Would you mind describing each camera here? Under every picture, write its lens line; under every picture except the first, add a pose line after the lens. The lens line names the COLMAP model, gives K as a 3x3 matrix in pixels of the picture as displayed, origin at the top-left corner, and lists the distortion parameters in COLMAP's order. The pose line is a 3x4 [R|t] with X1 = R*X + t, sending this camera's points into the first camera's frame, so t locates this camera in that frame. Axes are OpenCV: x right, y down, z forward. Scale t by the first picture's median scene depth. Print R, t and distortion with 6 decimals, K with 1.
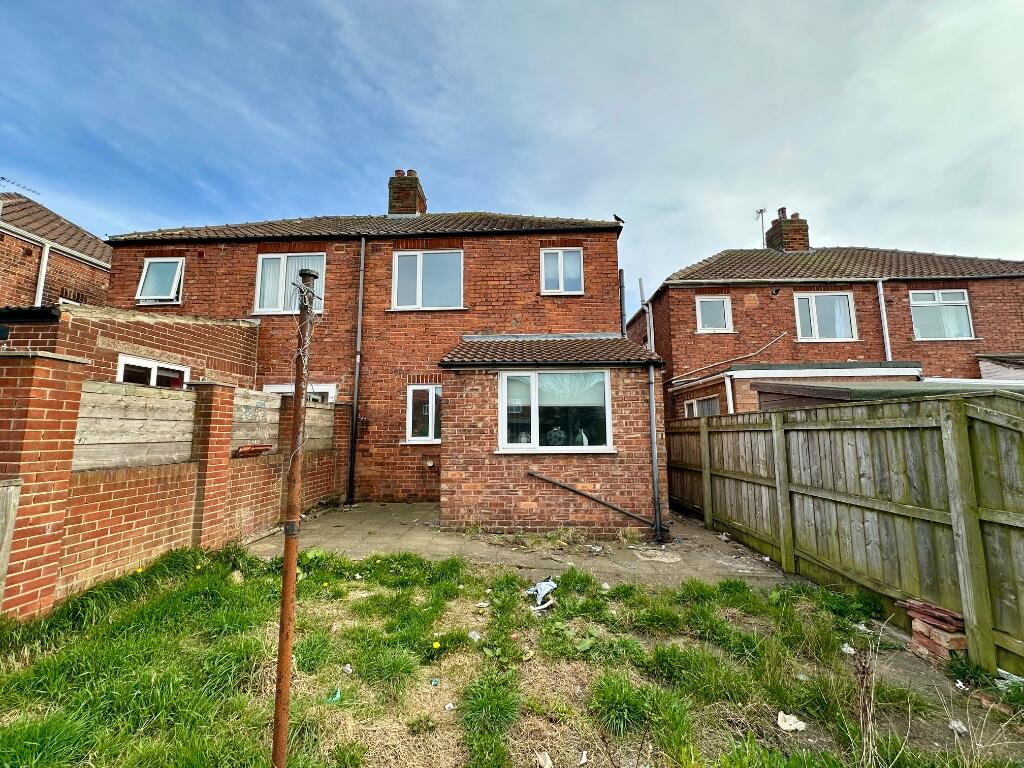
lens RADIAL K [[408.8, 0, 512.1], [0, 408.8, 382.5], [0, 0, 1]] dist [-0.001175, -0.000176]
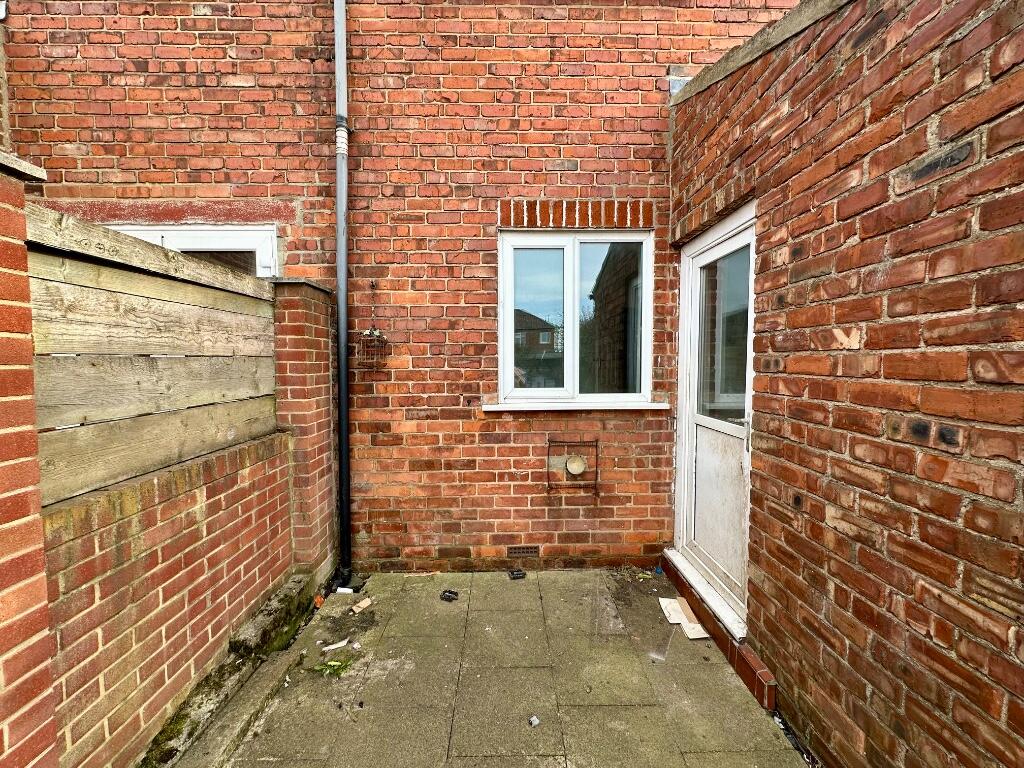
lens RADIAL K [[408.8, 0, 513.5], [0, 408.8, 383.9], [0, 0, 1]] dist [-0.001175, -0.000176]
pose [[0.998692, 0.003008, 0.051034, -0.266029], [-0.011688, 0.985261, 0.170656, 0.071353], [-0.049768, -0.171030, 0.984008, 0.665603]]
